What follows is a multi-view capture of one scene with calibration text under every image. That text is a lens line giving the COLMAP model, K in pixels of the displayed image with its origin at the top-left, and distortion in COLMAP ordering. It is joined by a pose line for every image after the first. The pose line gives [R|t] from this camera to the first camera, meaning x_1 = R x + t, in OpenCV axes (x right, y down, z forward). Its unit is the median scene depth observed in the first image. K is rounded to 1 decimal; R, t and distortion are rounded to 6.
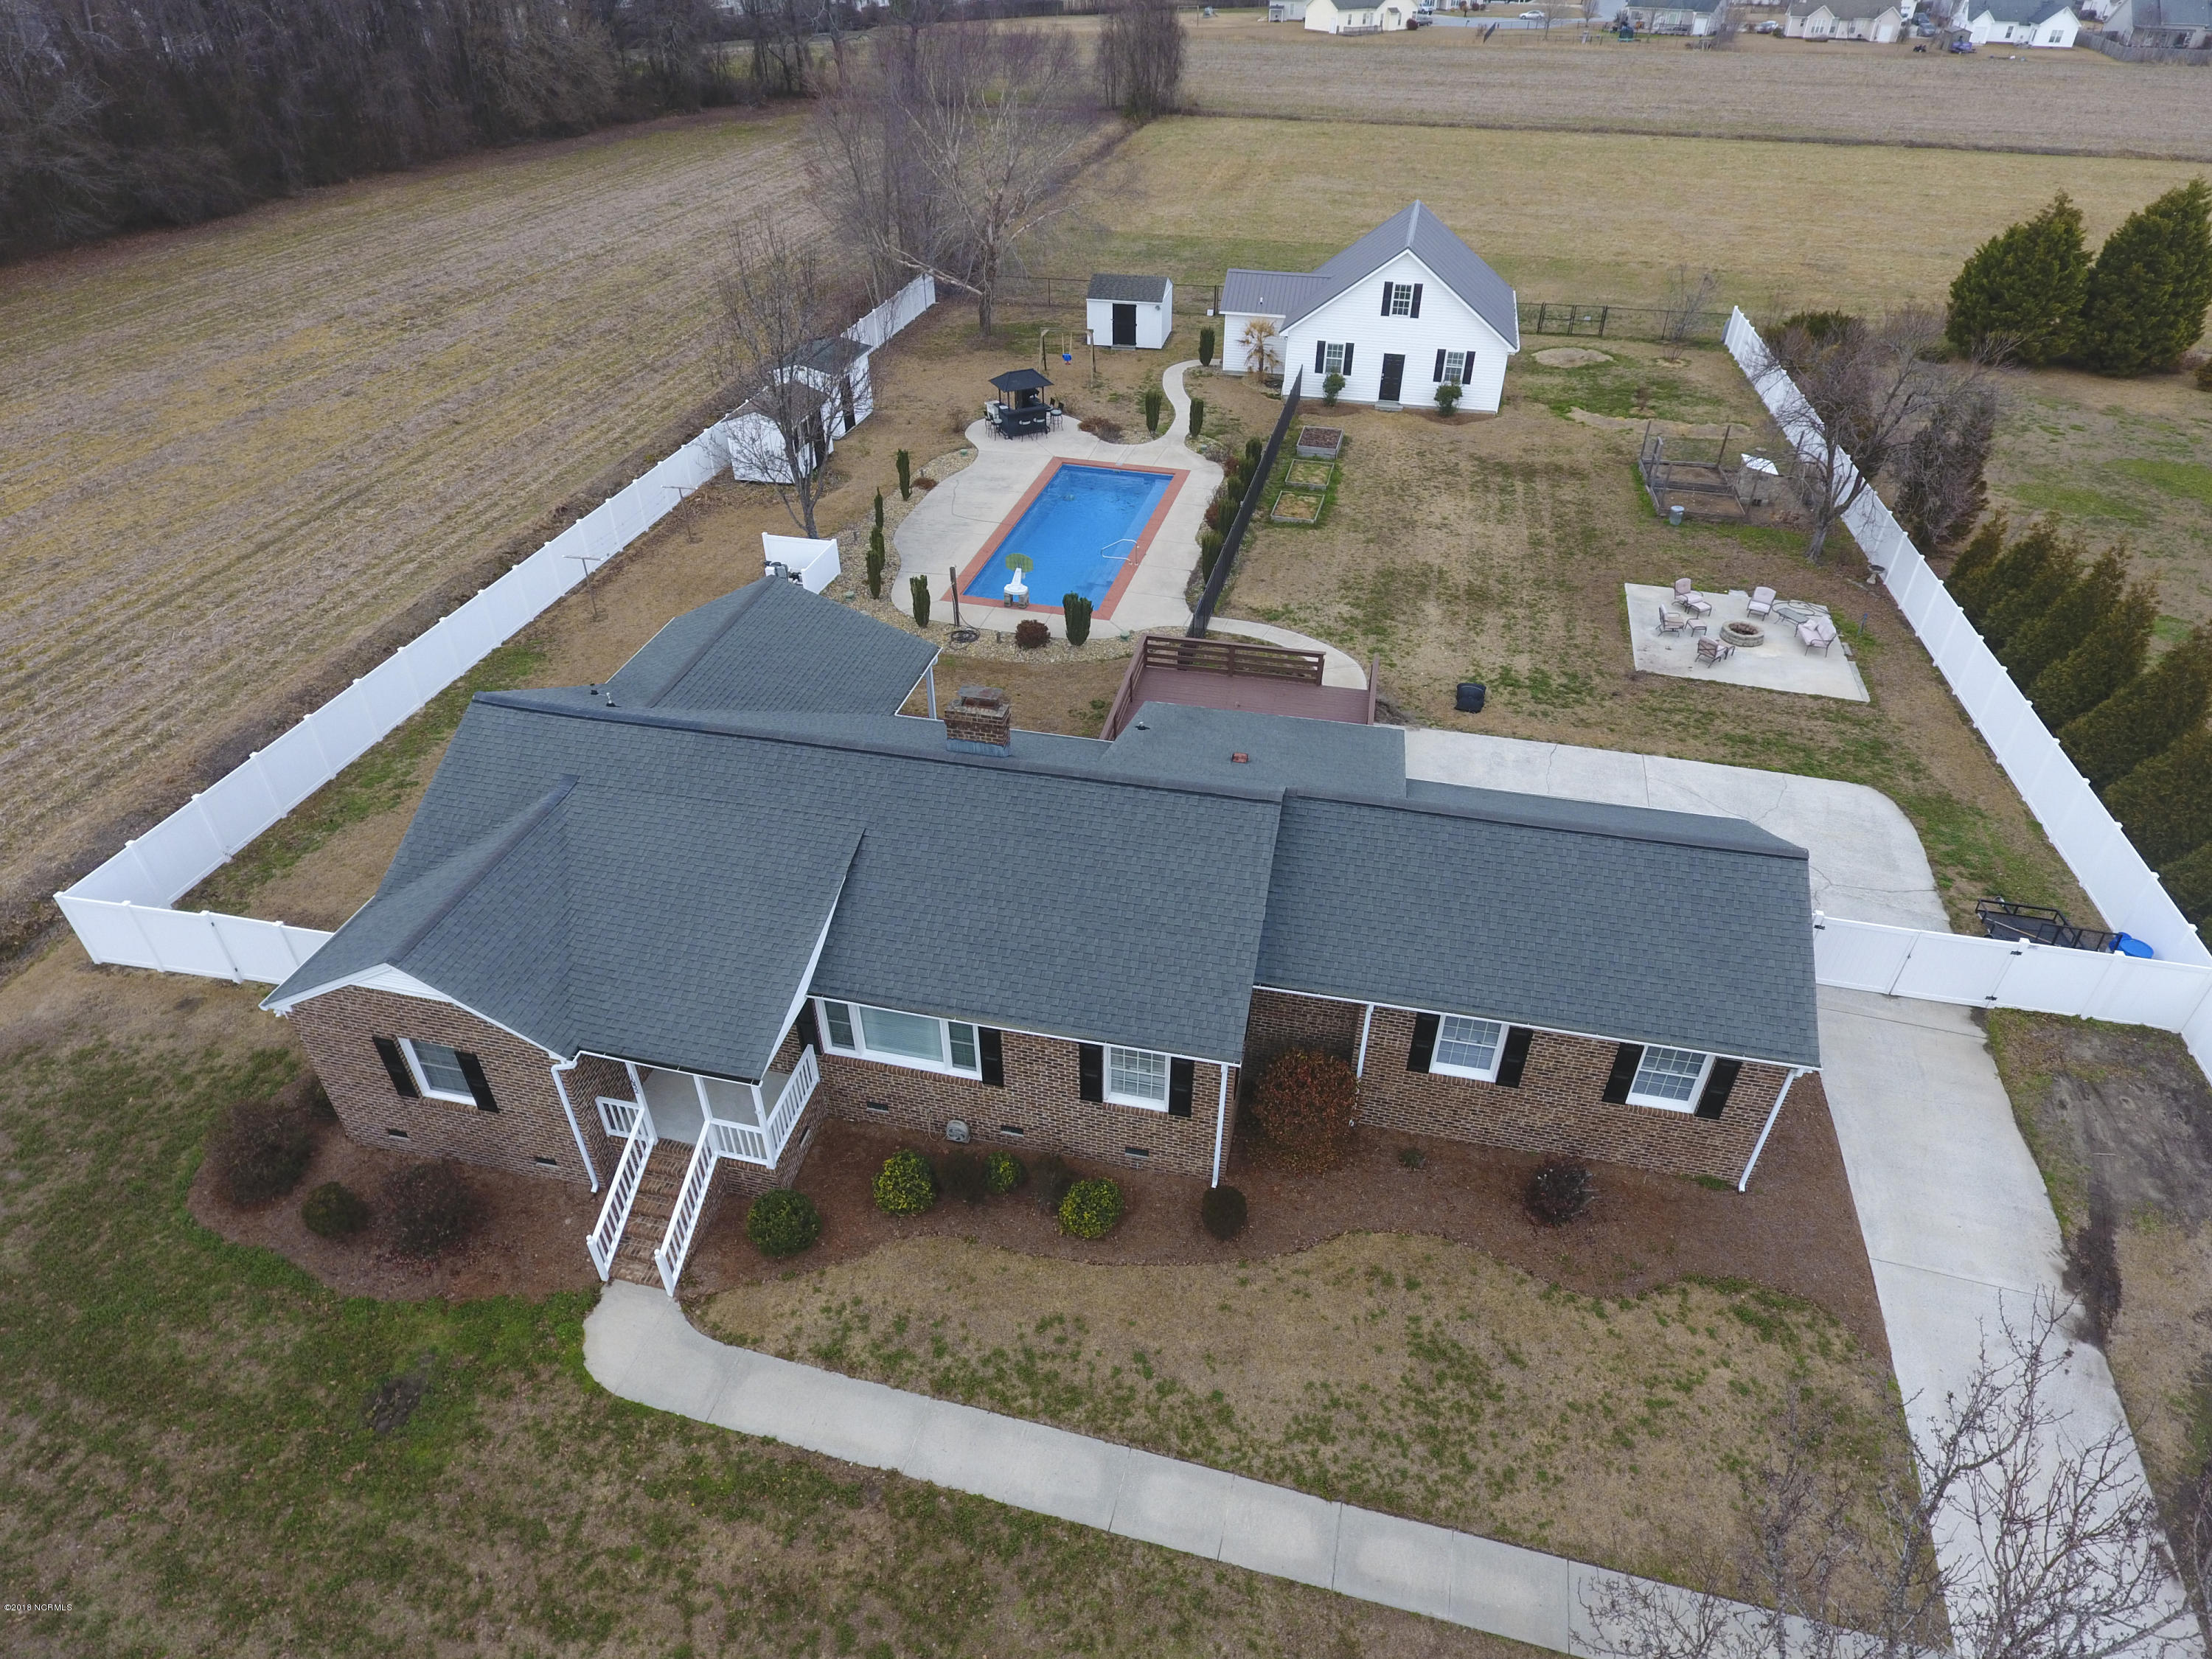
lens RADIAL K [[1292.6, 0, 1116.6], [0, 1292.6, 813.9], [0, 0, 1]] dist [-0.005026, -0.001132]
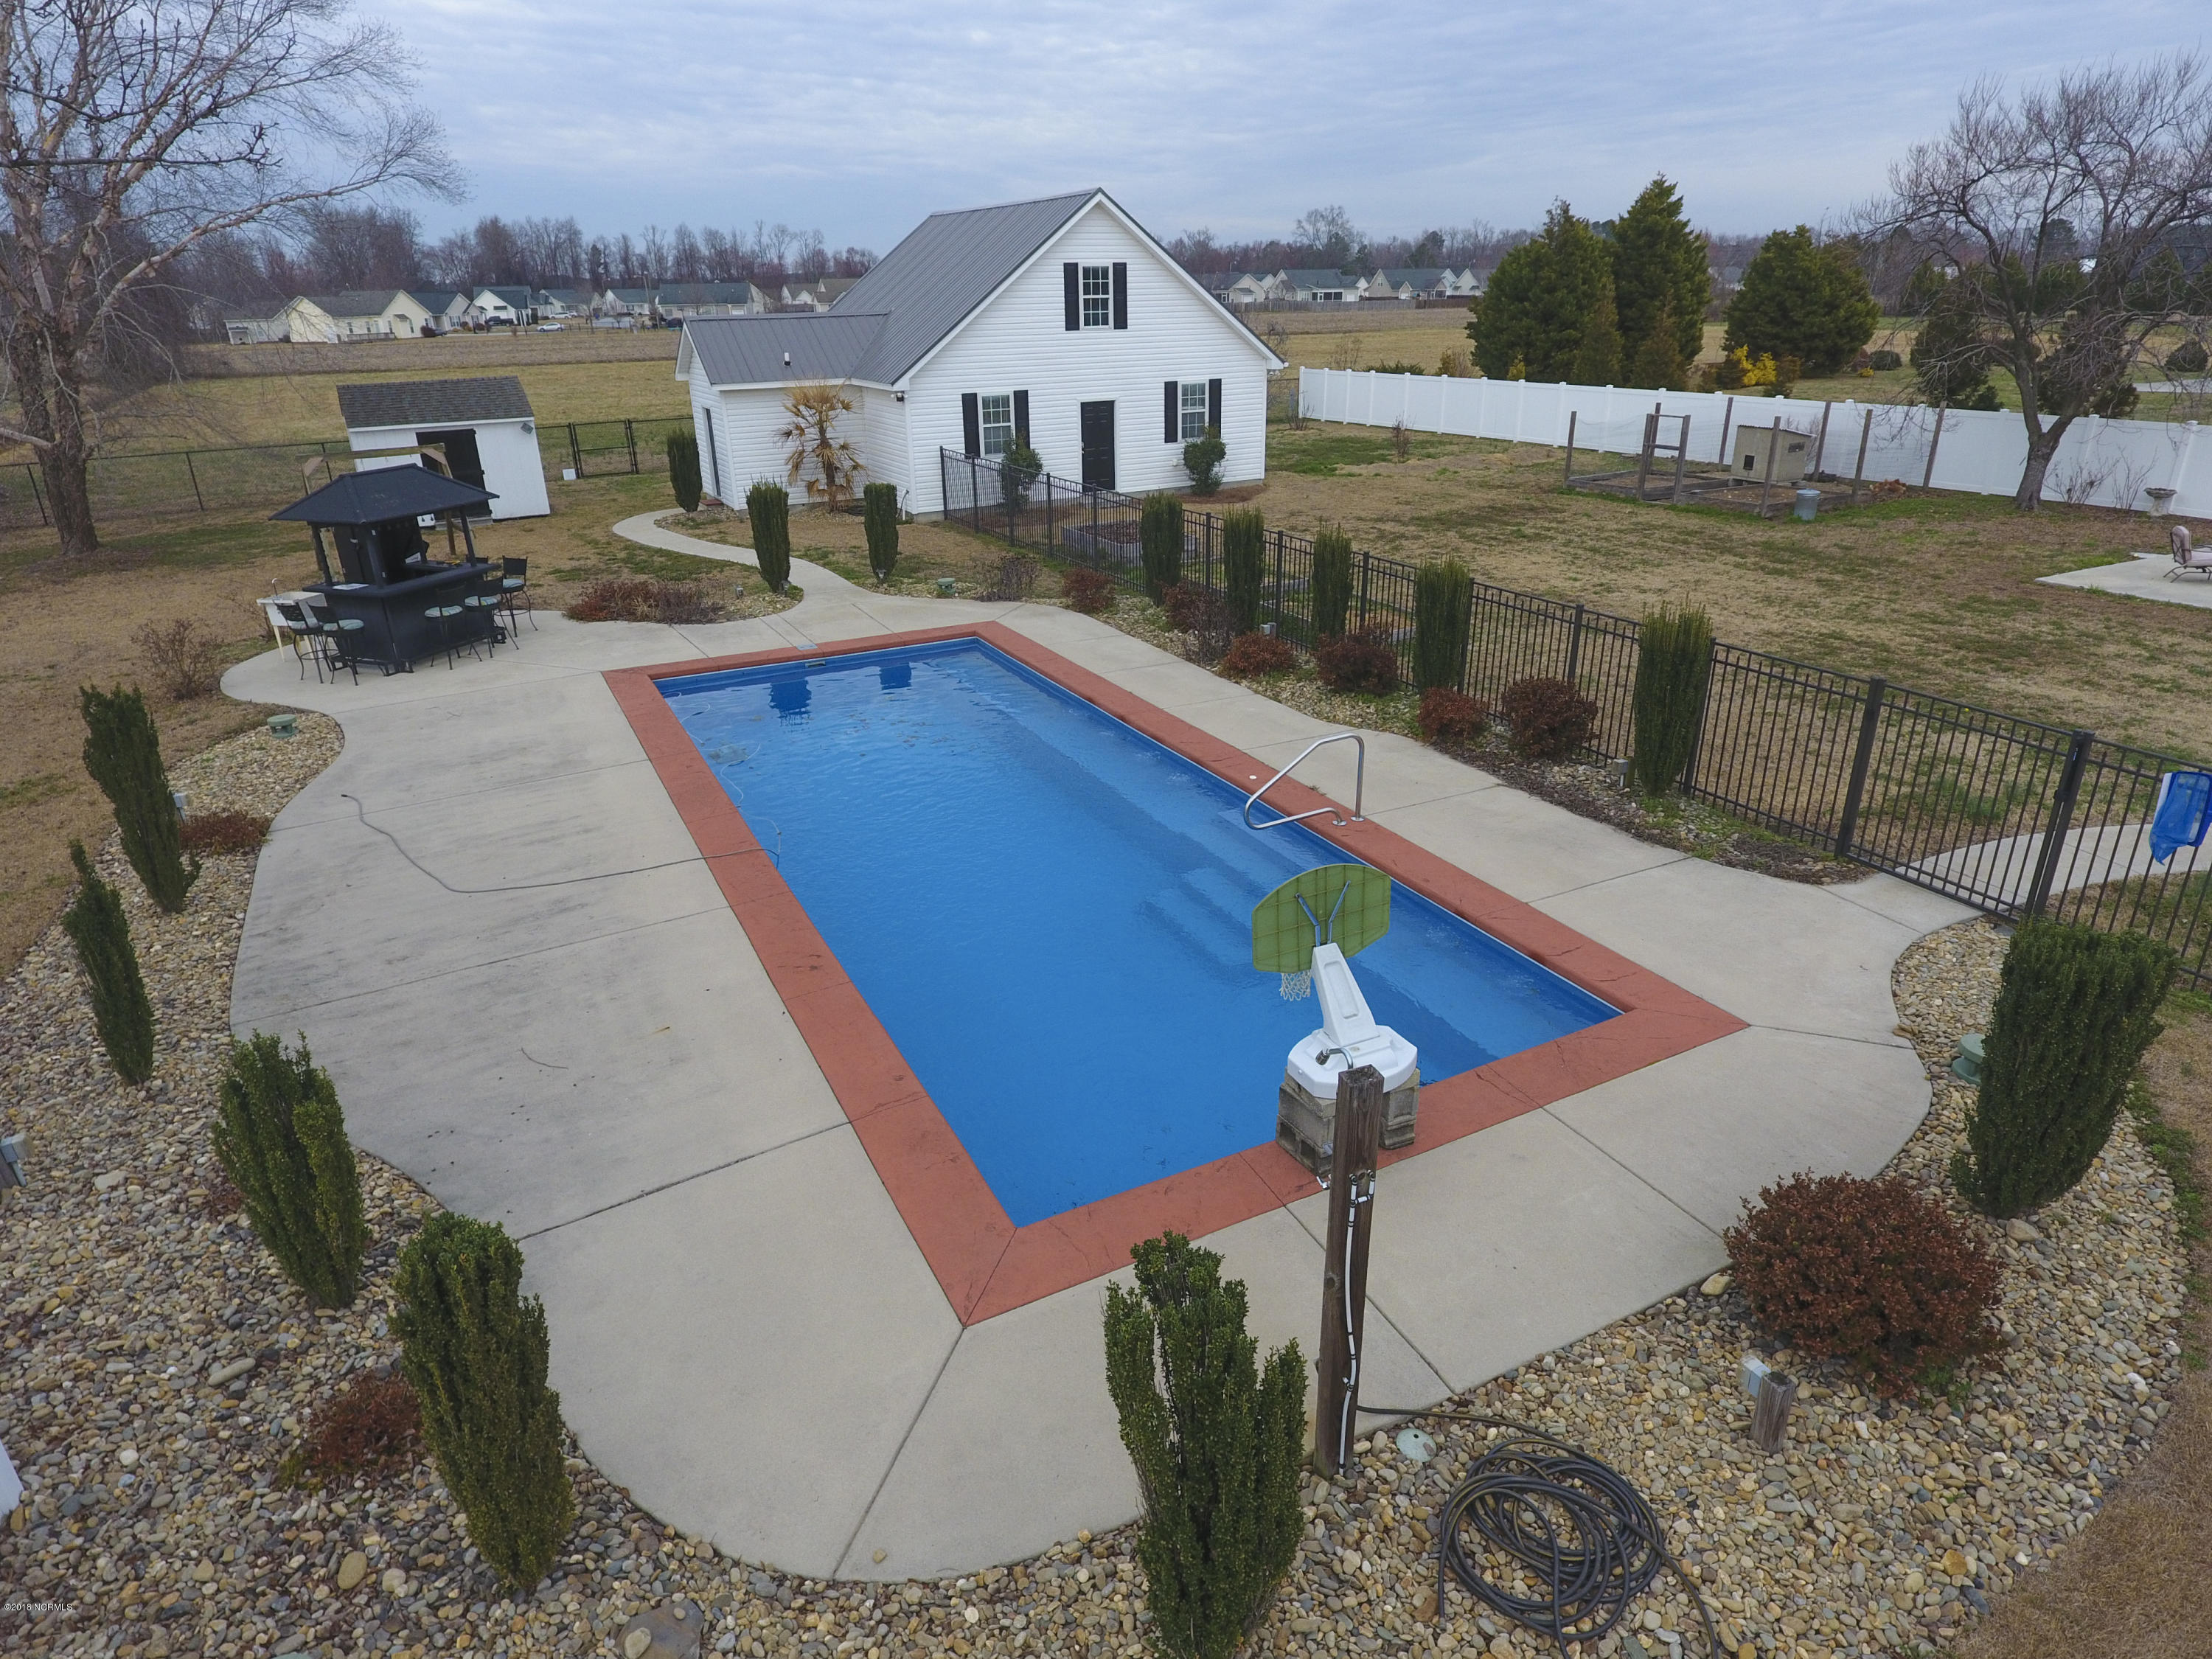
lens RADIAL K [[1292.6, 0, 1120.2], [0, 1292.6, 819.4], [0, 0, 1]] dist [-0.005026, -0.001132]
pose [[0.748902, -0.271141, 0.604672, -0.159343], [0.405000, 0.909495, -0.093777, -0.158528], [-0.524519, 0.315122, 0.790935, 0.683096]]
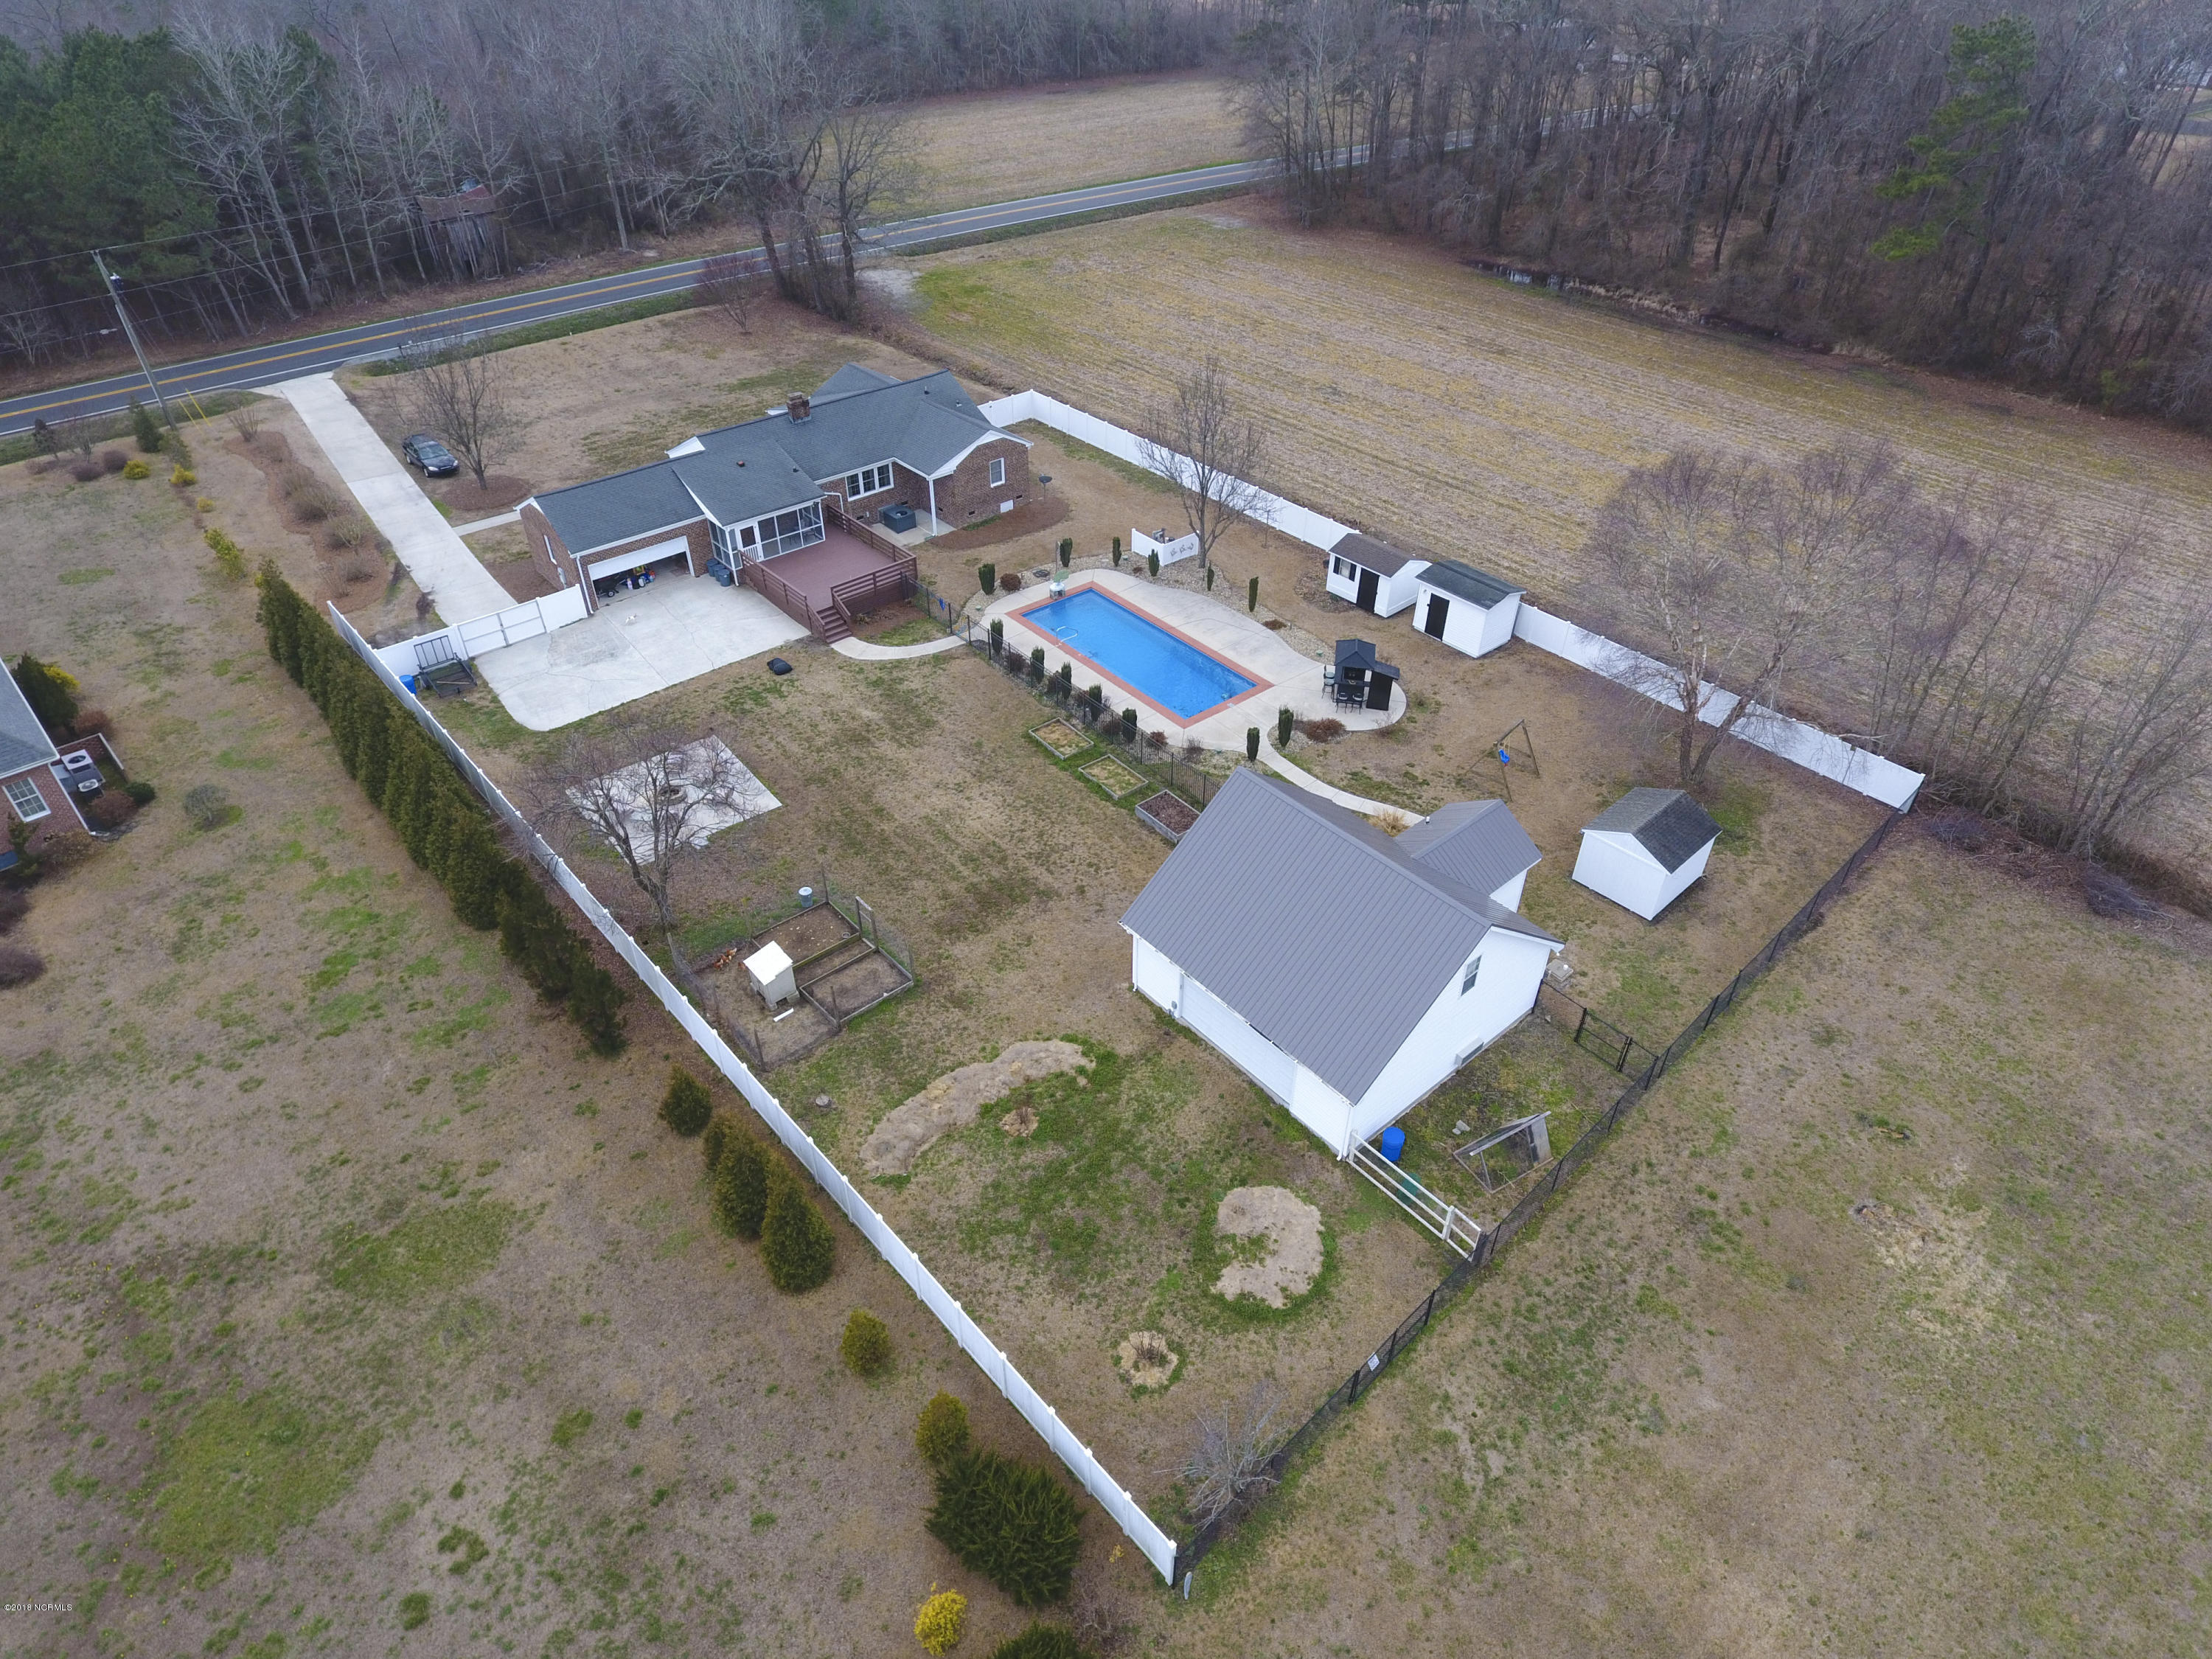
lens RADIAL K [[1292.6, 0, 1121.3], [0, 1292.6, 809.5], [0, 0, 1]] dist [-0.005026, -0.001132]
pose [[-0.589344, 0.479722, -0.650032, 0.818876], [-0.484525, 0.433959, 0.759549, -1.024857], [0.646459, 0.762592, -0.023313, 1.024235]]
